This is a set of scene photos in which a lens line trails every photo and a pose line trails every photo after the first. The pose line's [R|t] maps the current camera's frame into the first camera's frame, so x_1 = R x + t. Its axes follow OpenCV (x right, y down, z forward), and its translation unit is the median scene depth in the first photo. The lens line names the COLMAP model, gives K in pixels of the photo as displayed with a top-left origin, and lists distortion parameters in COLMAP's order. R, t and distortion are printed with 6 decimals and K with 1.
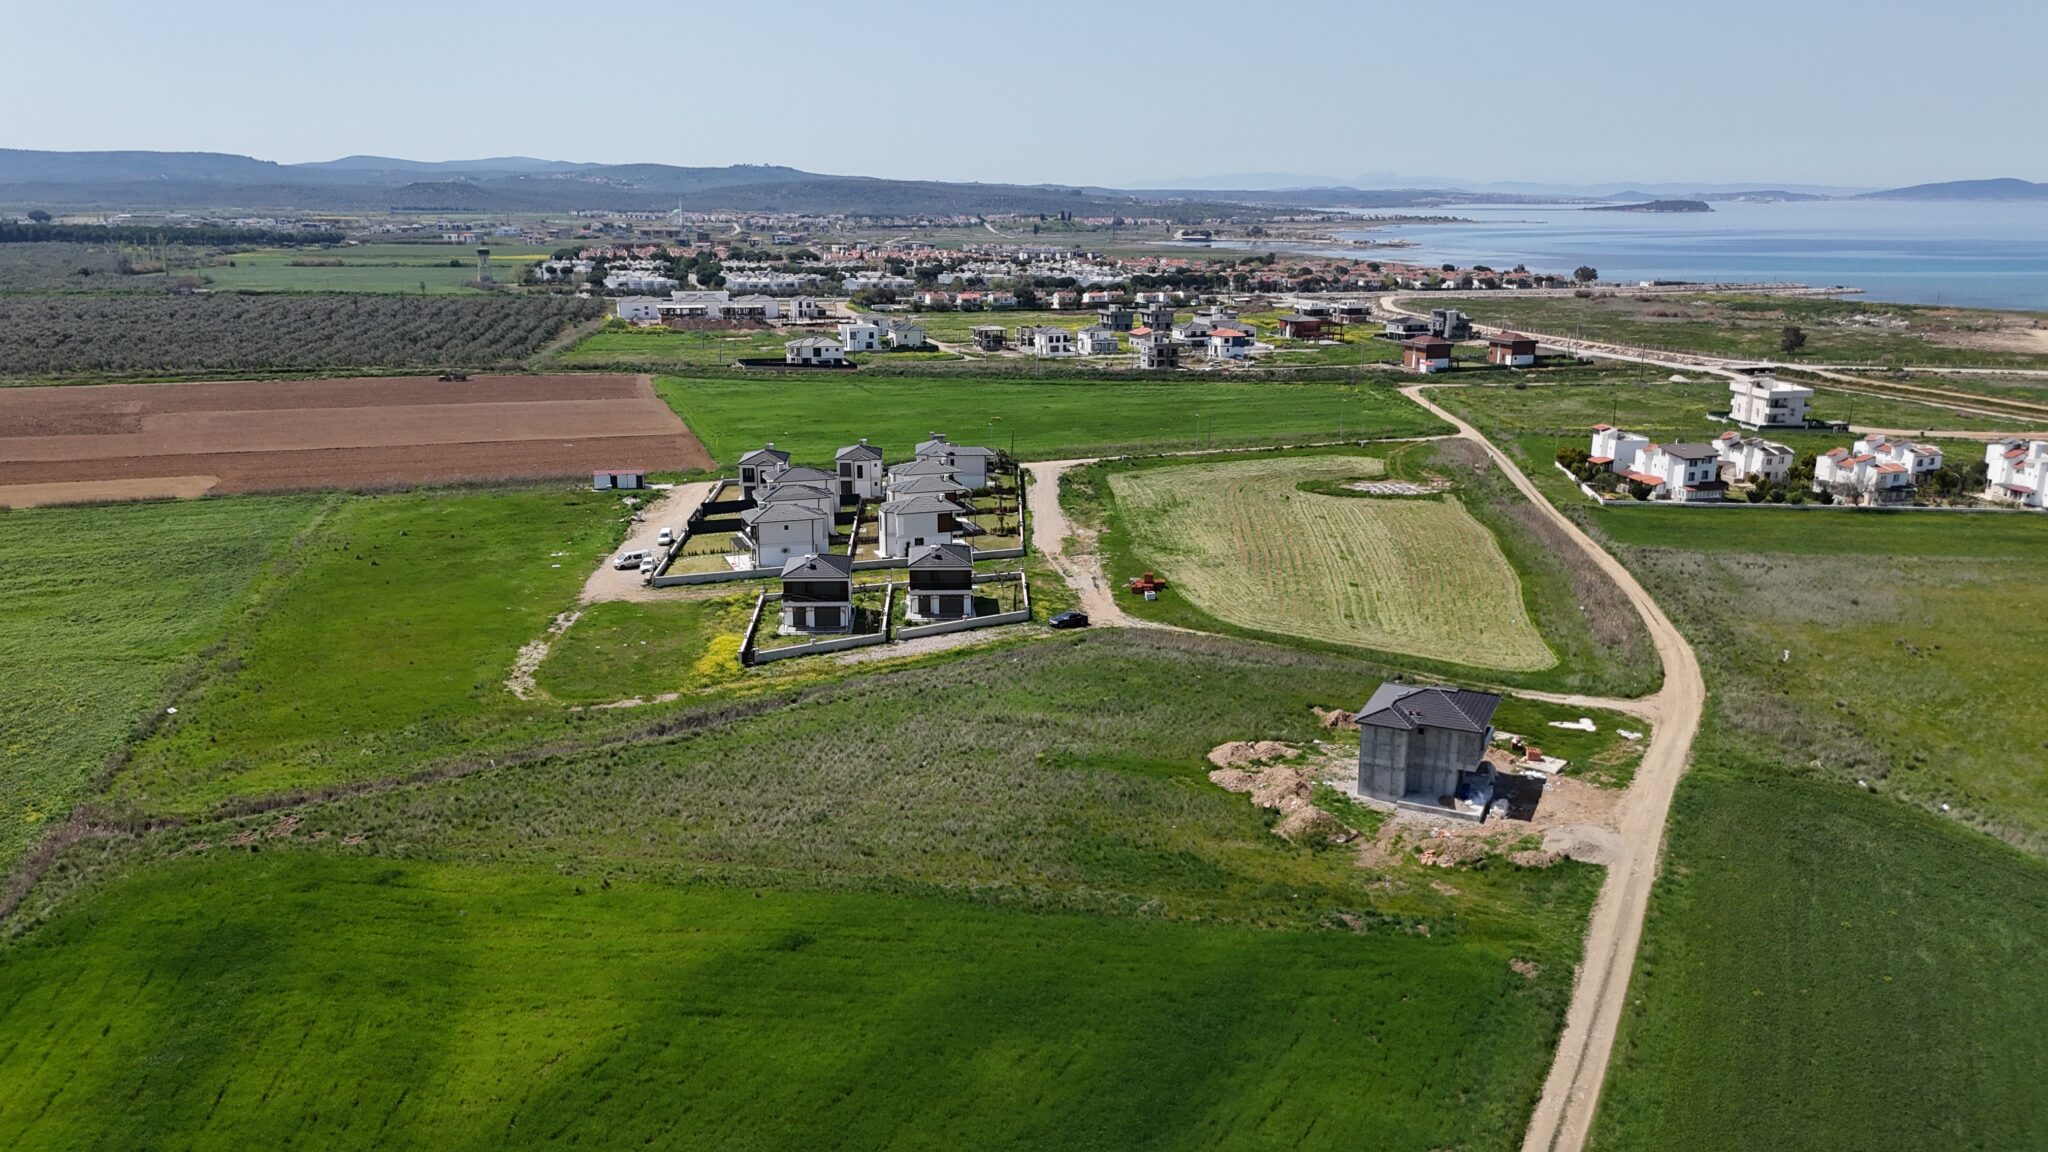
lens RADIAL K [[1507.4, 0, 1024.0], [0, 1507.4, 576.0], [0, 0, 1]] dist [0.071467, -0.072817]
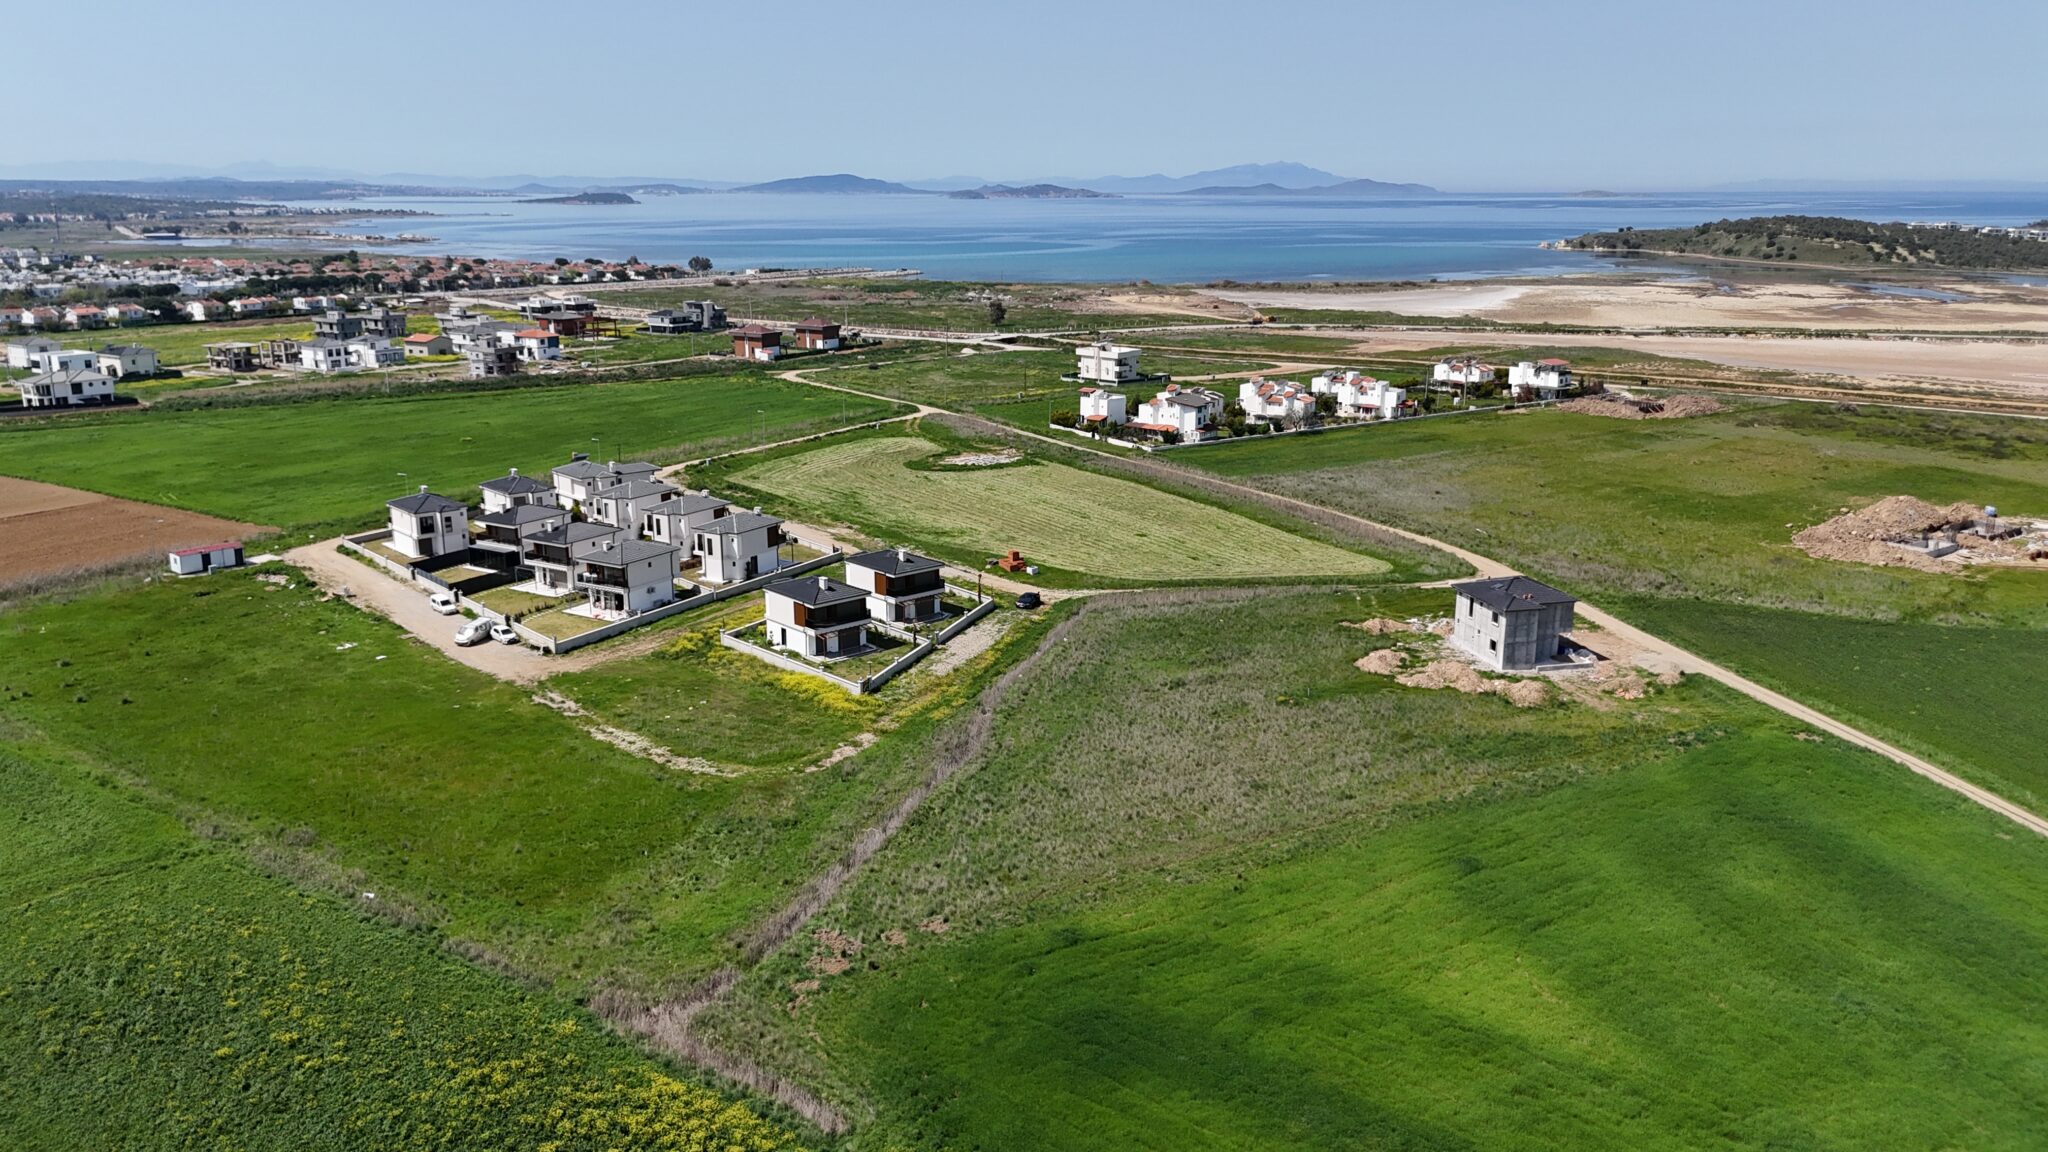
lens RADIAL K [[1518.4, 0, 1024.0], [0, 1518.4, 576.0], [0, 0, 1]] dist [0.074746, -0.077289]
pose [[0.780496, -0.160024, 0.604333, -0.426363], [0.158192, 0.985778, 0.056724, -0.033530], [-0.604816, 0.051328, 0.794710, 0.118609]]
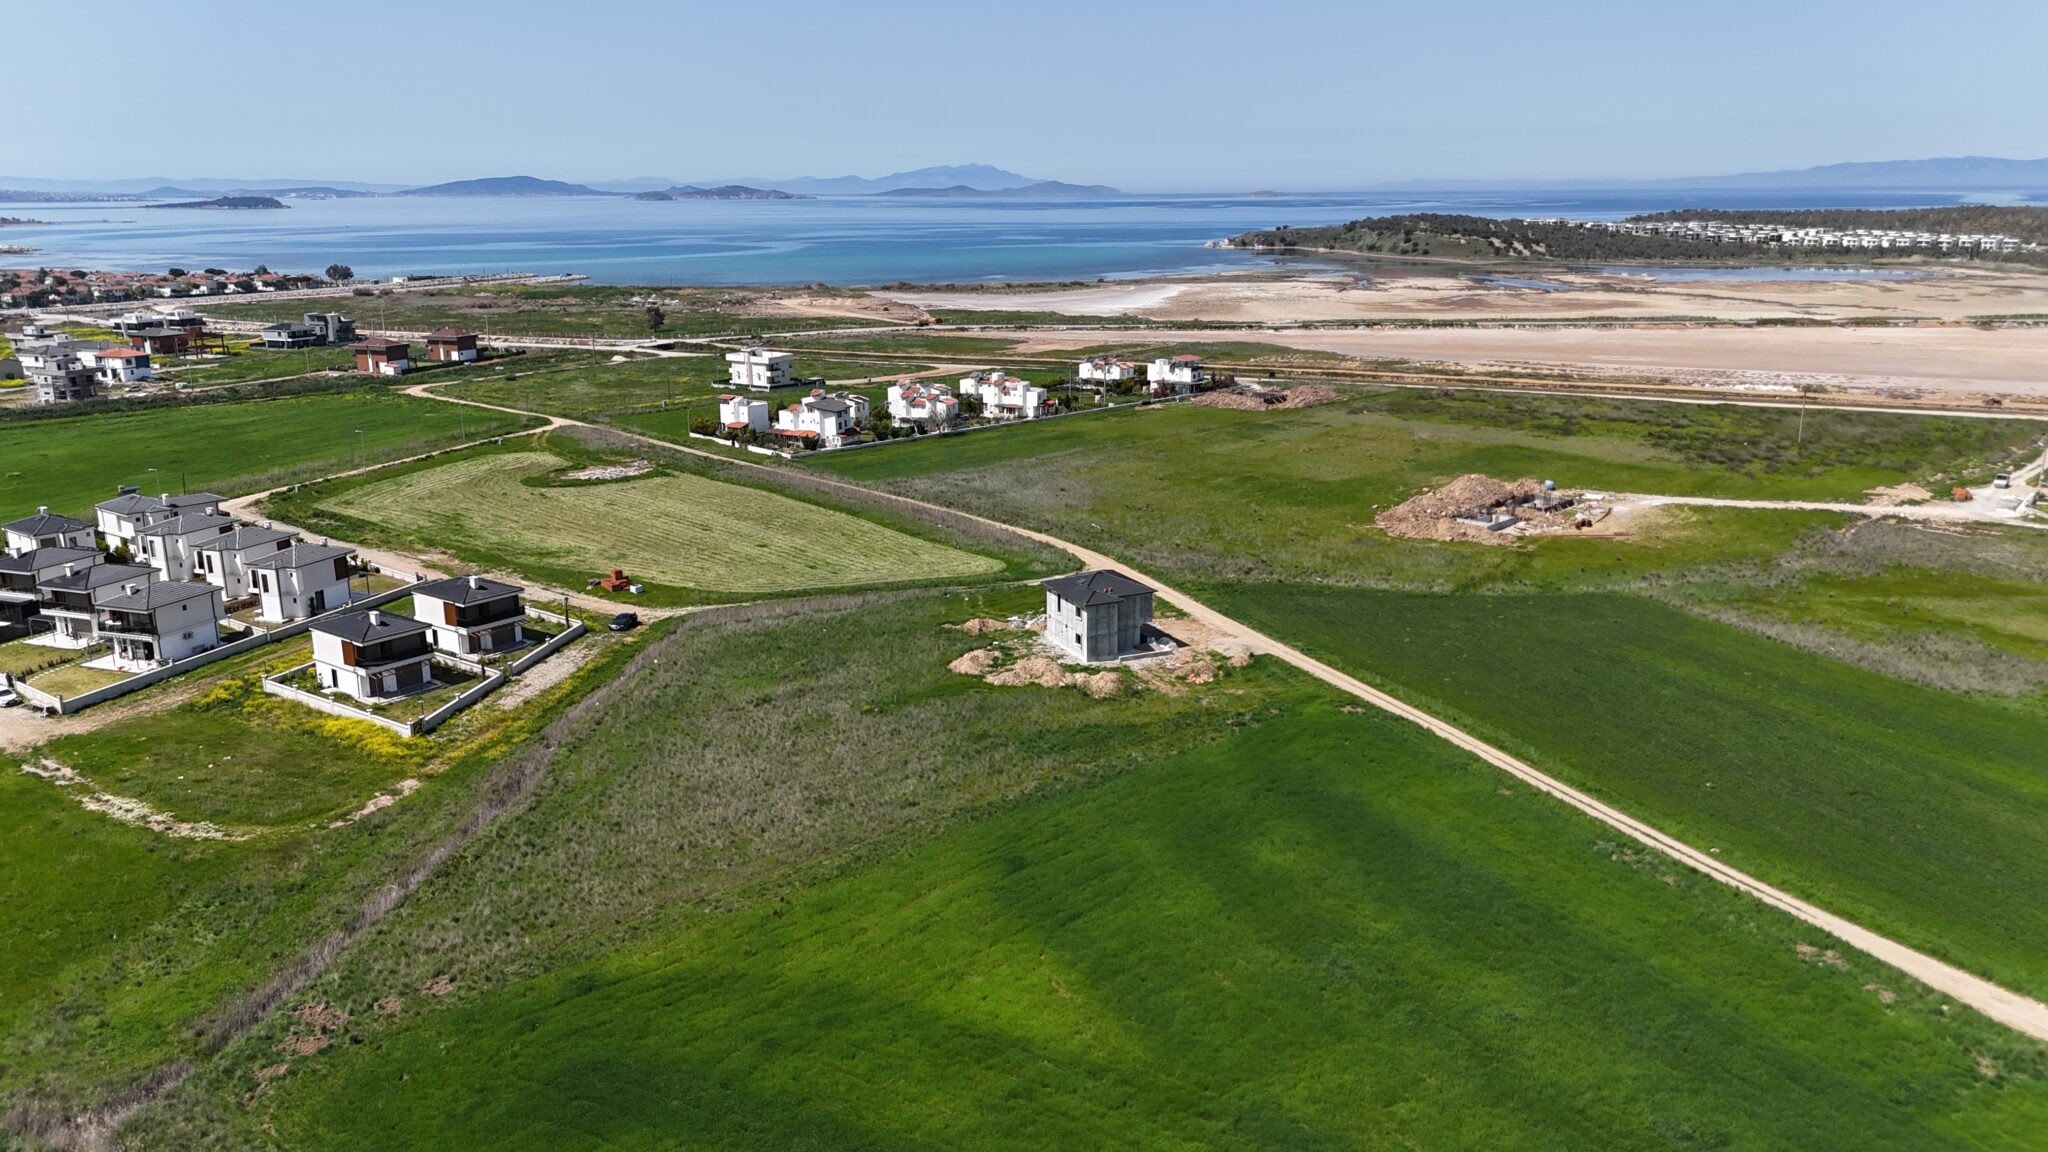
lens RADIAL K [[1515.6, 0, 1024.0], [0, 1515.6, 576.0], [0, 0, 1]] dist [0.083478, -0.093354]
pose [[0.646395, -0.198455, 0.736742, -0.378976], [0.198027, 0.976130, 0.089195, -0.026727], [-0.736858, 0.088239, 0.670265, 0.088963]]
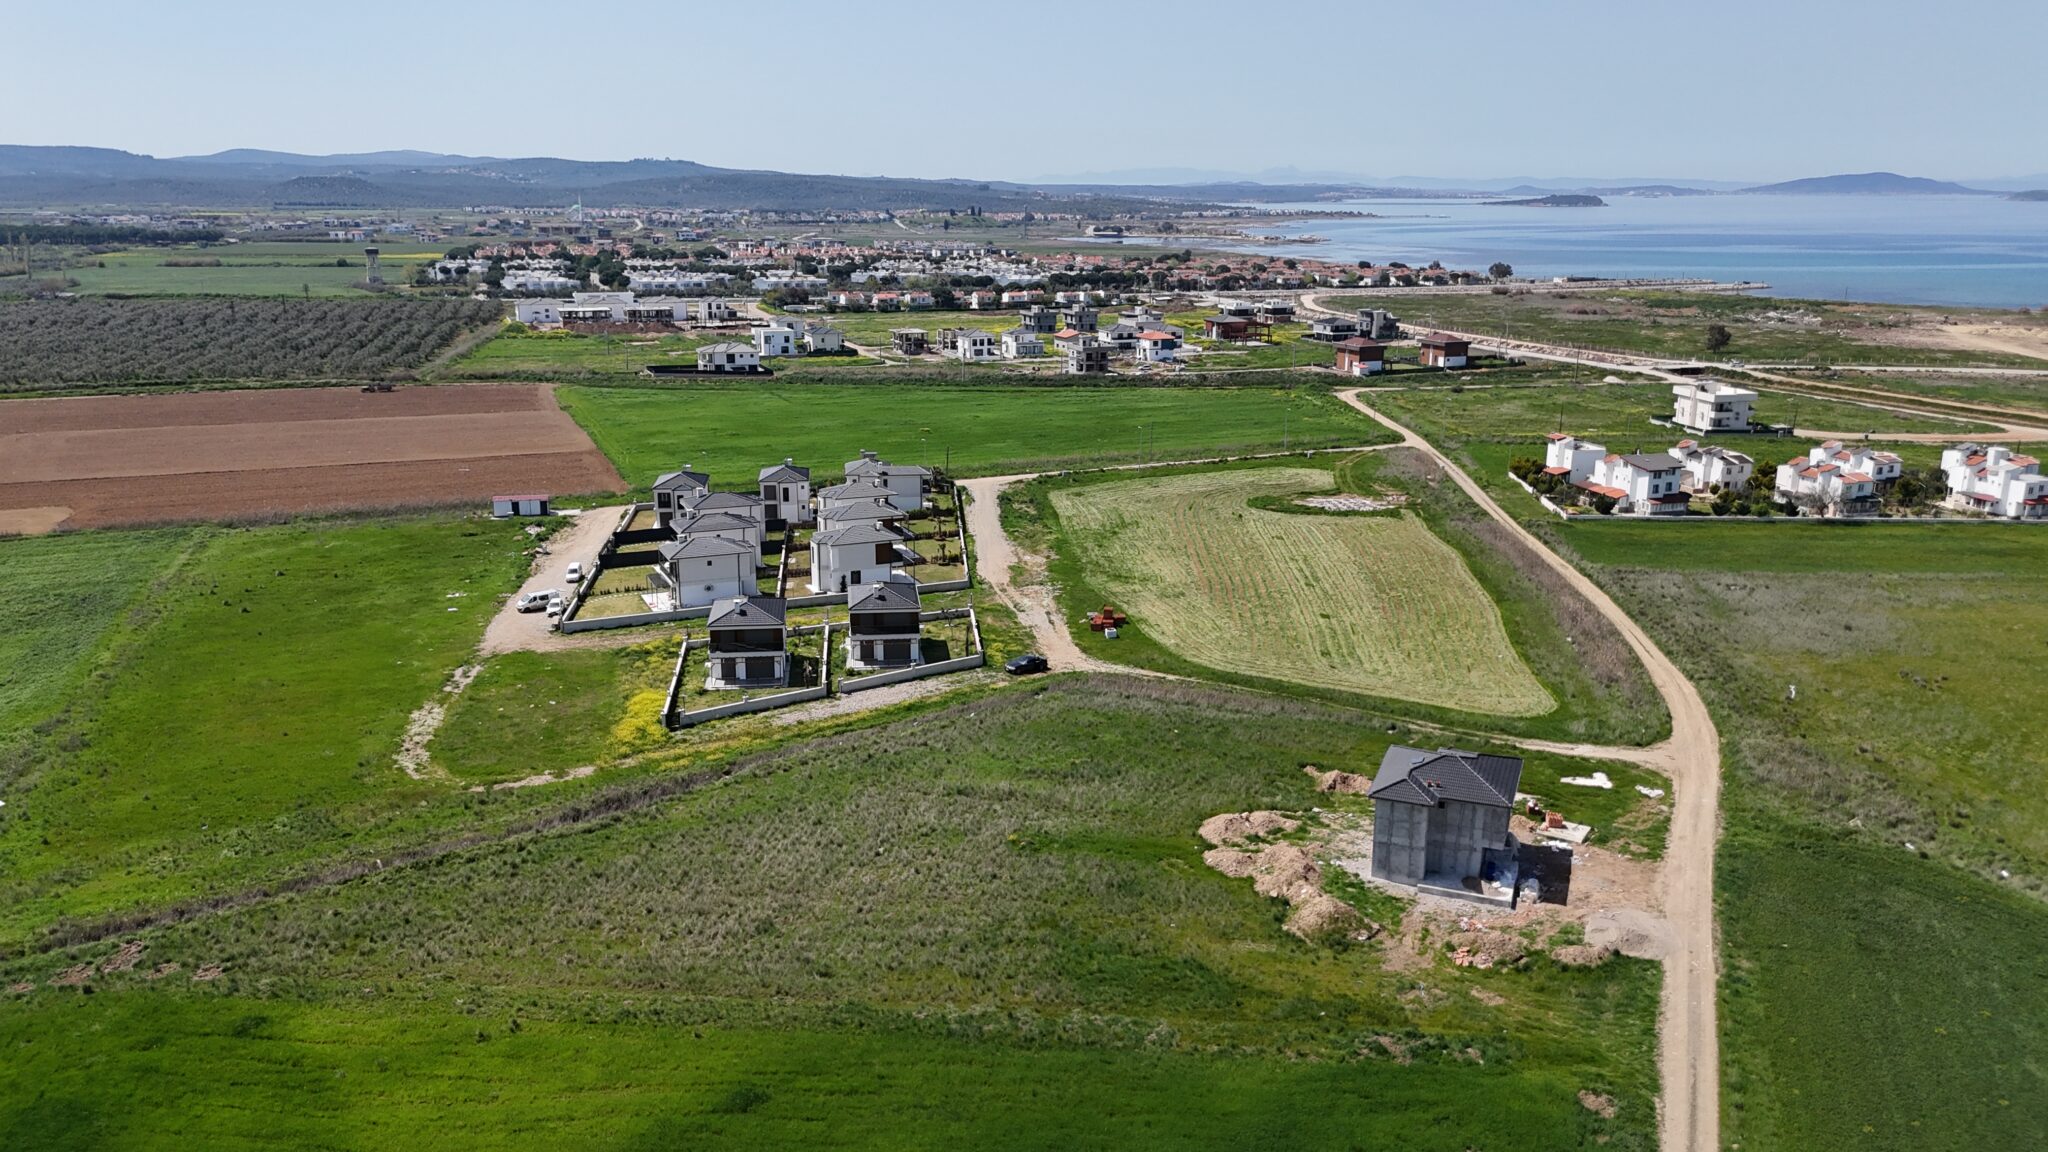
lens RADIAL K [[1507.4, 0, 1024.0], [0, 1507.4, 576.0], [0, 0, 1]] dist [0.071467, -0.072817]
pose [[0.998194, -0.015828, 0.057953, -0.016764], [0.015629, 0.999870, 0.003900, -0.020066], [-0.058007, -0.002987, 0.998312, 0.061563]]
